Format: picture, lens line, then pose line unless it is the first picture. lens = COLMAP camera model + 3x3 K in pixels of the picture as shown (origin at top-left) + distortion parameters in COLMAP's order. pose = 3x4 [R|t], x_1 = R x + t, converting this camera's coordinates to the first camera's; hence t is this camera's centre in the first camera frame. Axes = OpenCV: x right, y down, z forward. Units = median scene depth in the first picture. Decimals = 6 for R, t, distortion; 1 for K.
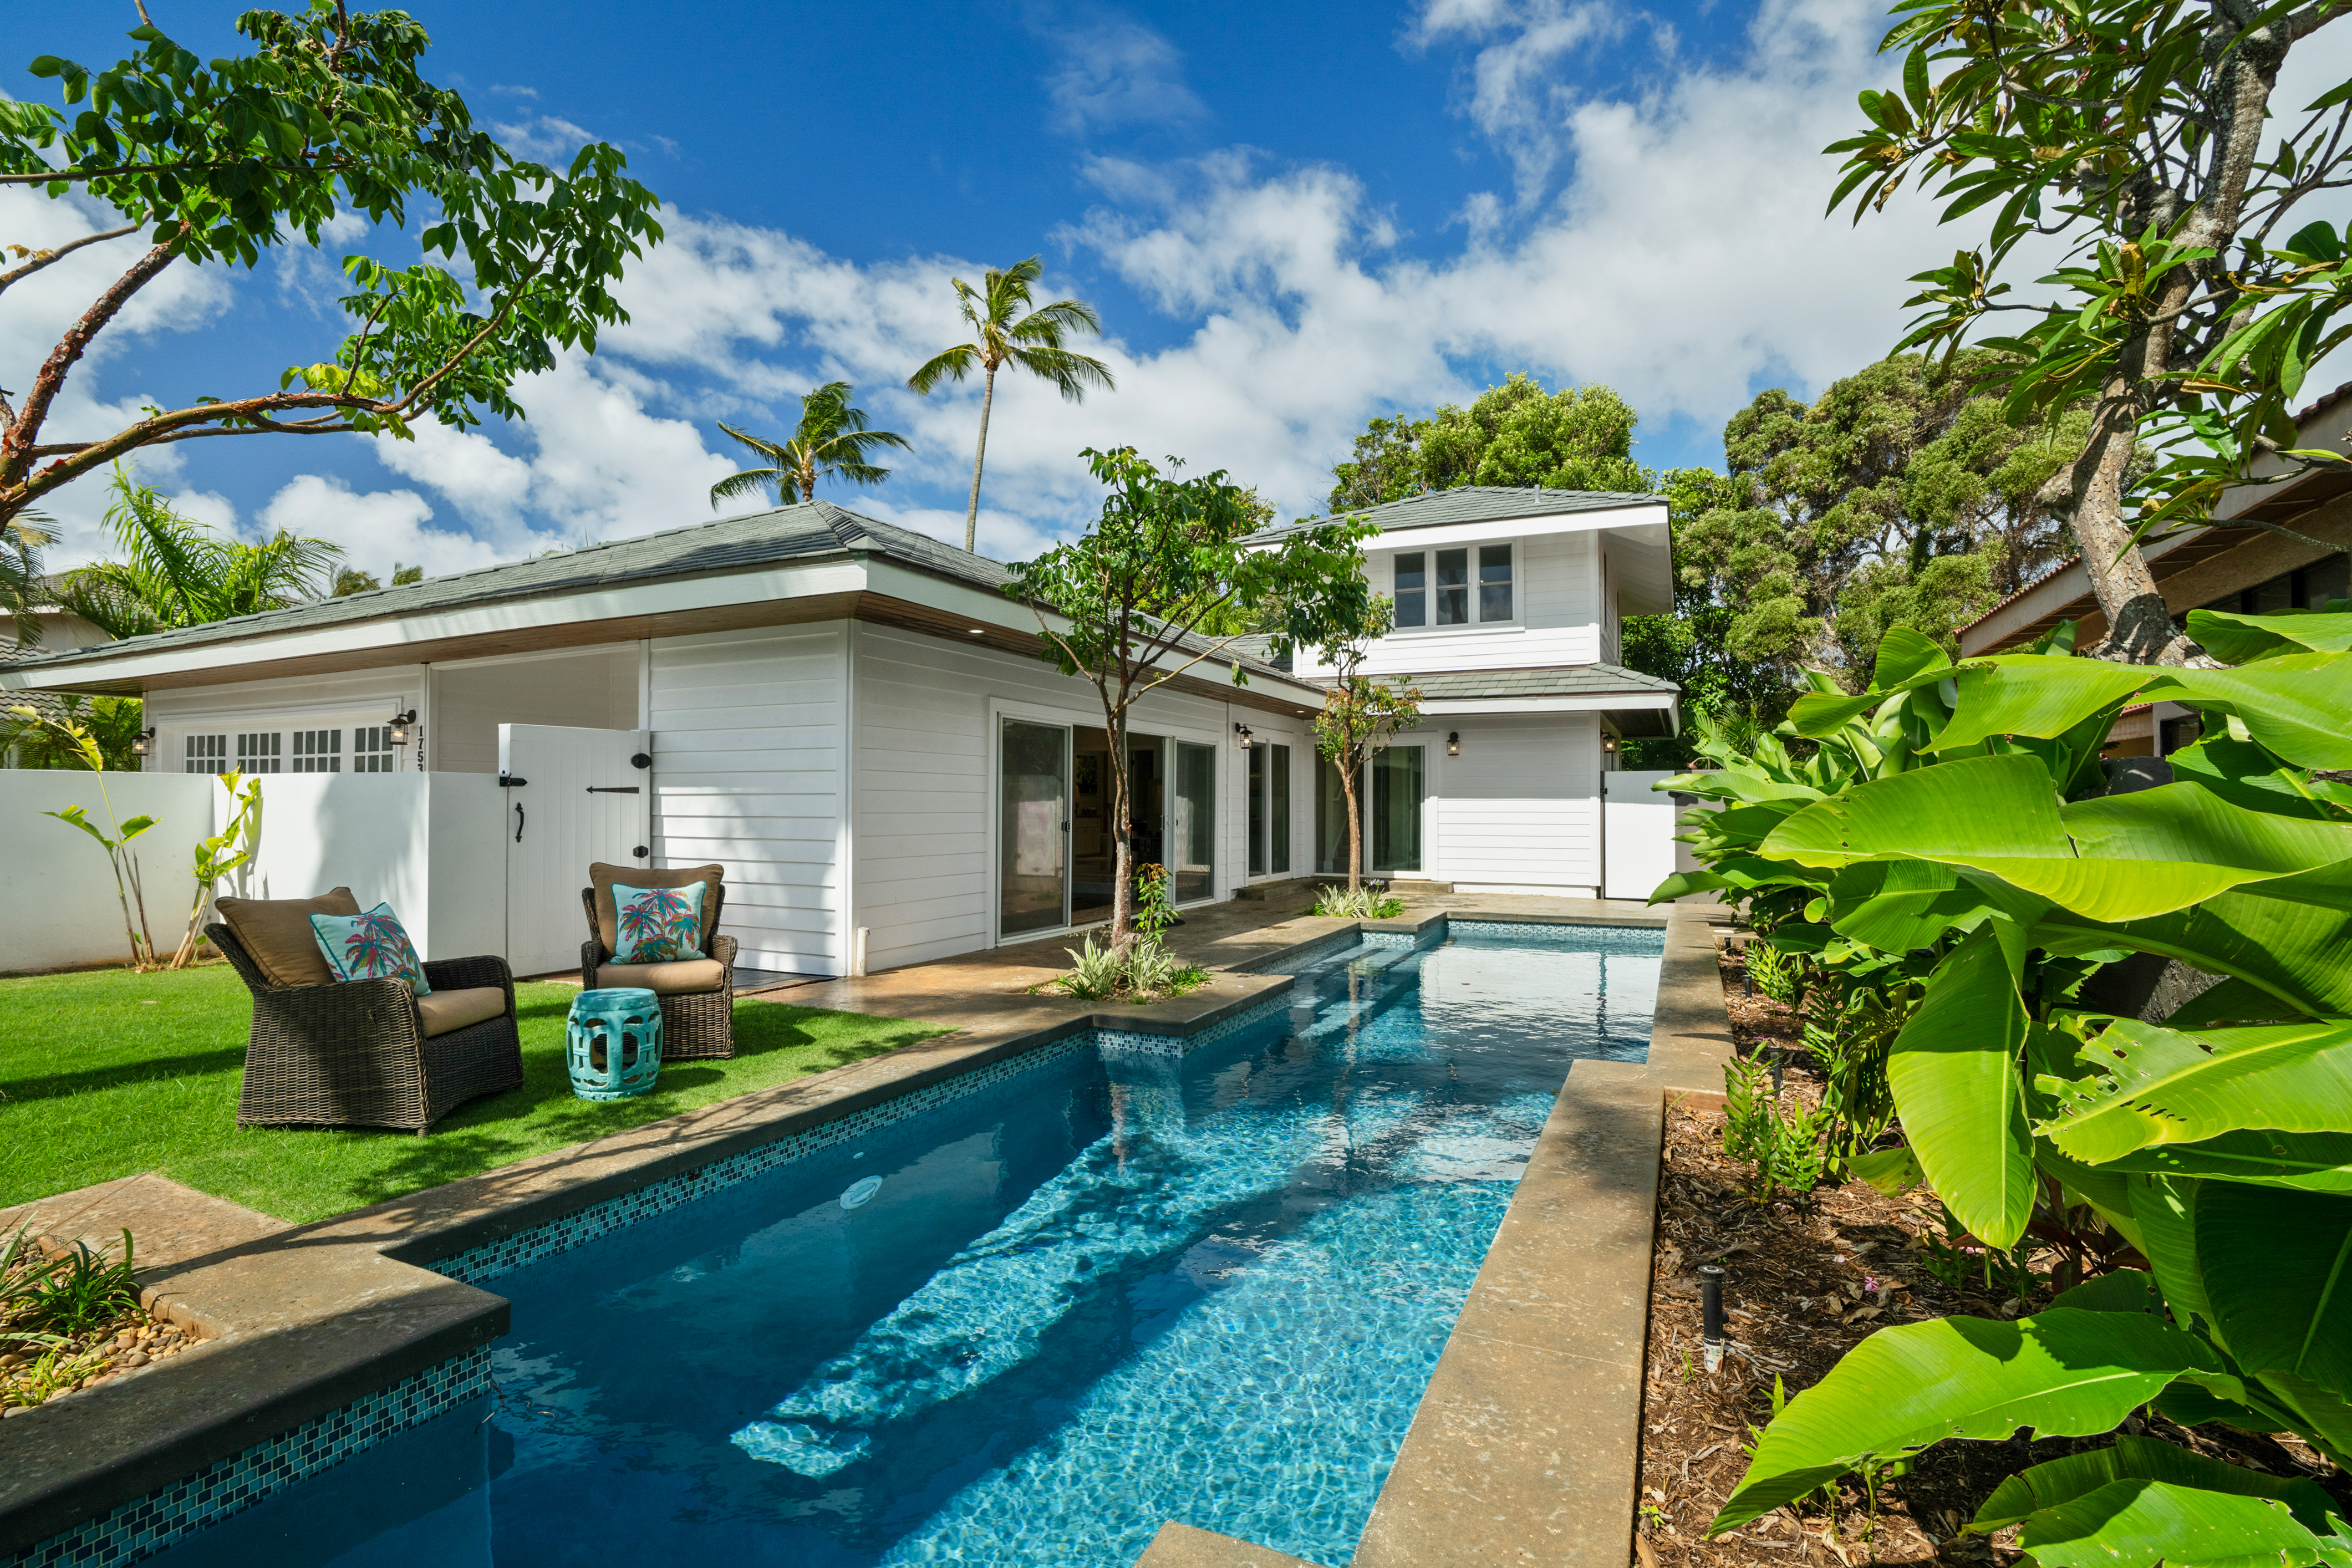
lens RADIAL K [[1079.9, 0, 1141.8], [0, 1079.9, 762.3], [0, 0, 1]] dist [-0.049359, 0.022292]
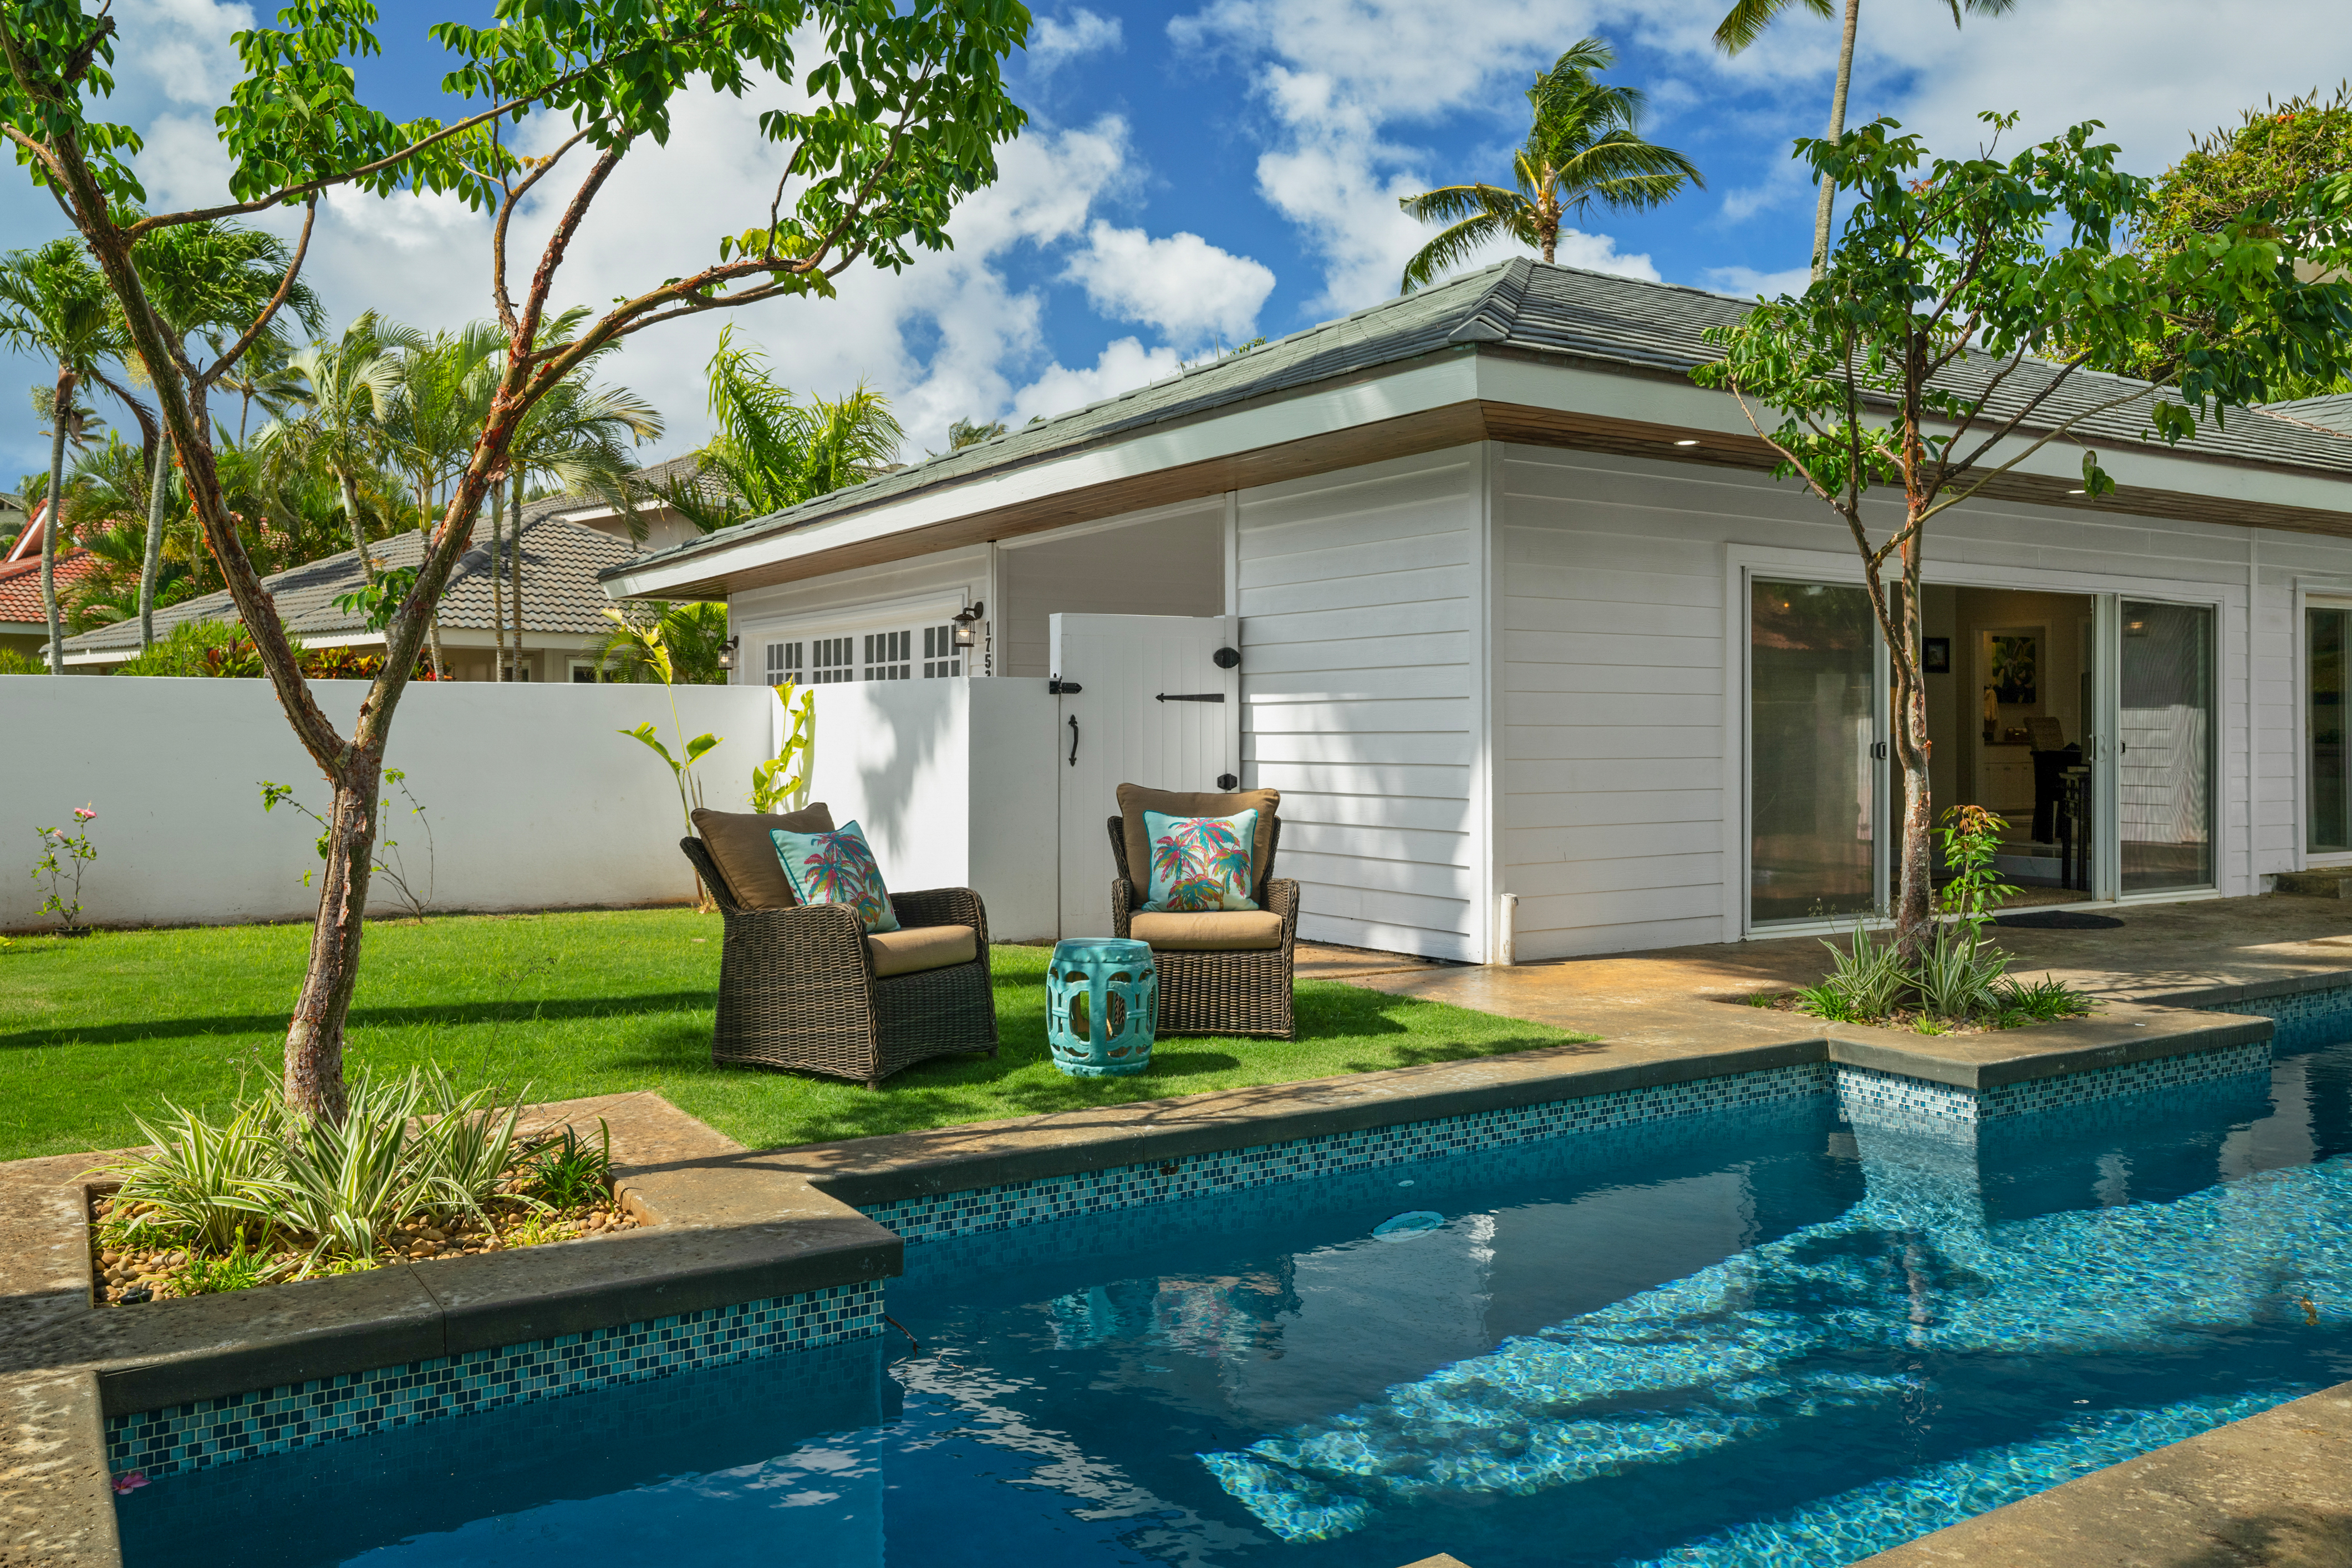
lens RADIAL K [[1797.8, 0, 1241.9], [0, 1797.8, 736.5], [0, 0, 1]] dist [-0.003866, 0.005898]
pose [[0.867953, -0.005956, -0.496610, 0.172338], [0.027484, 0.998972, 0.036053, 0.008942], [0.495885, -0.044941, 0.867225, -0.074315]]
